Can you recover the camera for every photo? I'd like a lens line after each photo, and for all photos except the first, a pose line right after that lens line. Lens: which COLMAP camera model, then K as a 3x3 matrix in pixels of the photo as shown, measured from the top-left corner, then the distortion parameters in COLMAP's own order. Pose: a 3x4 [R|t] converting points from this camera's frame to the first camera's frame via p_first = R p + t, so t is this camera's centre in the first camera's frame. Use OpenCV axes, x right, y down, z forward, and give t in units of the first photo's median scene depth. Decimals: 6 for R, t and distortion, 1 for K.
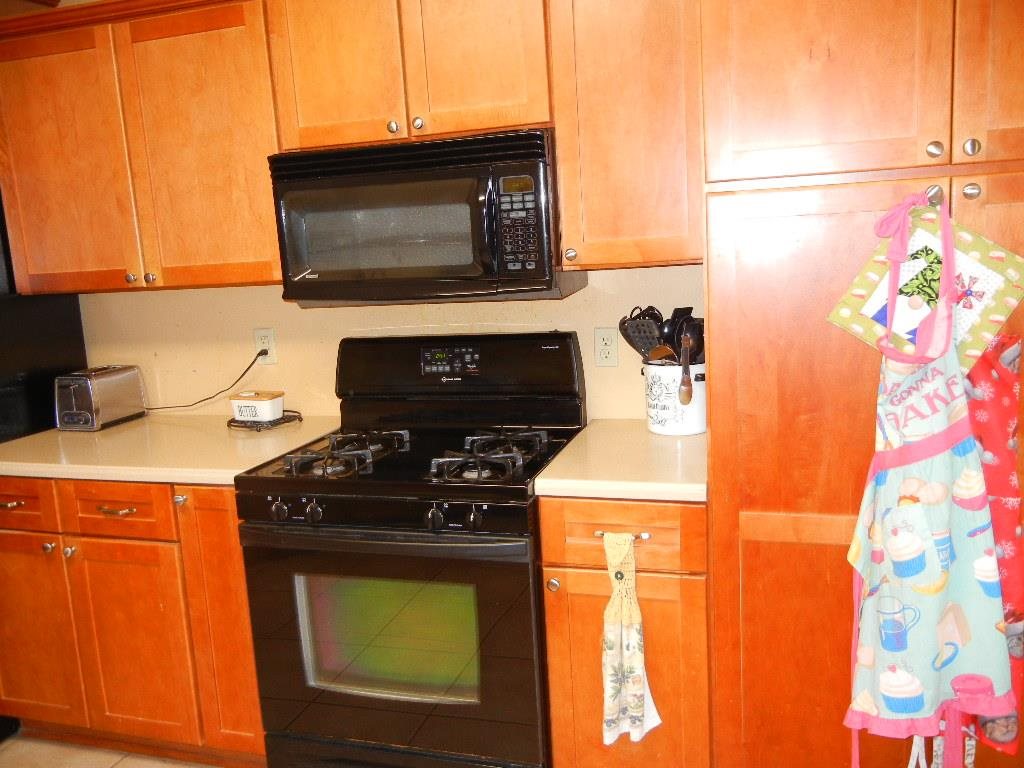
lens RADIAL K [[879.2, 0, 510.2], [0, 879.2, 386.1], [0, 0, 1]] dist [-0.004473, 0.010584]
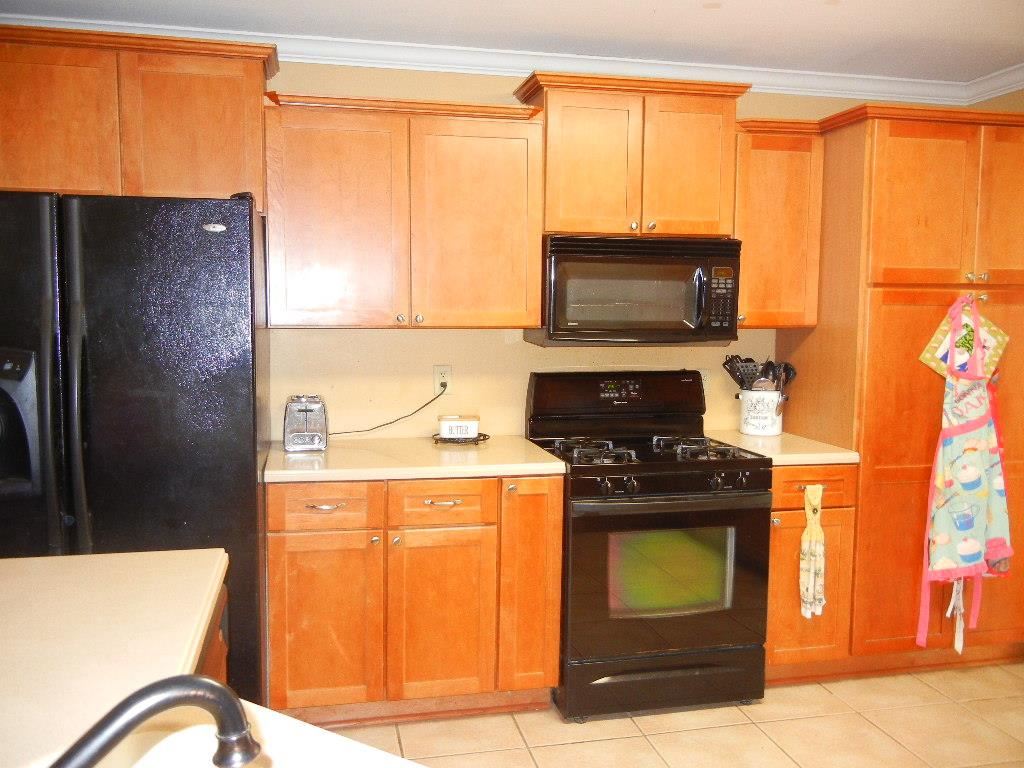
lens RADIAL K [[879.2, 0, 510.2], [0, 879.2, 386.1], [0, 0, 1]] dist [-0.004473, 0.010584]
pose [[0.860816, 0.016562, 0.508647, -1.283549], [0.029690, 0.996134, -0.082683, 0.105656], [-0.508050, 0.086277, 0.856996, -0.156905]]
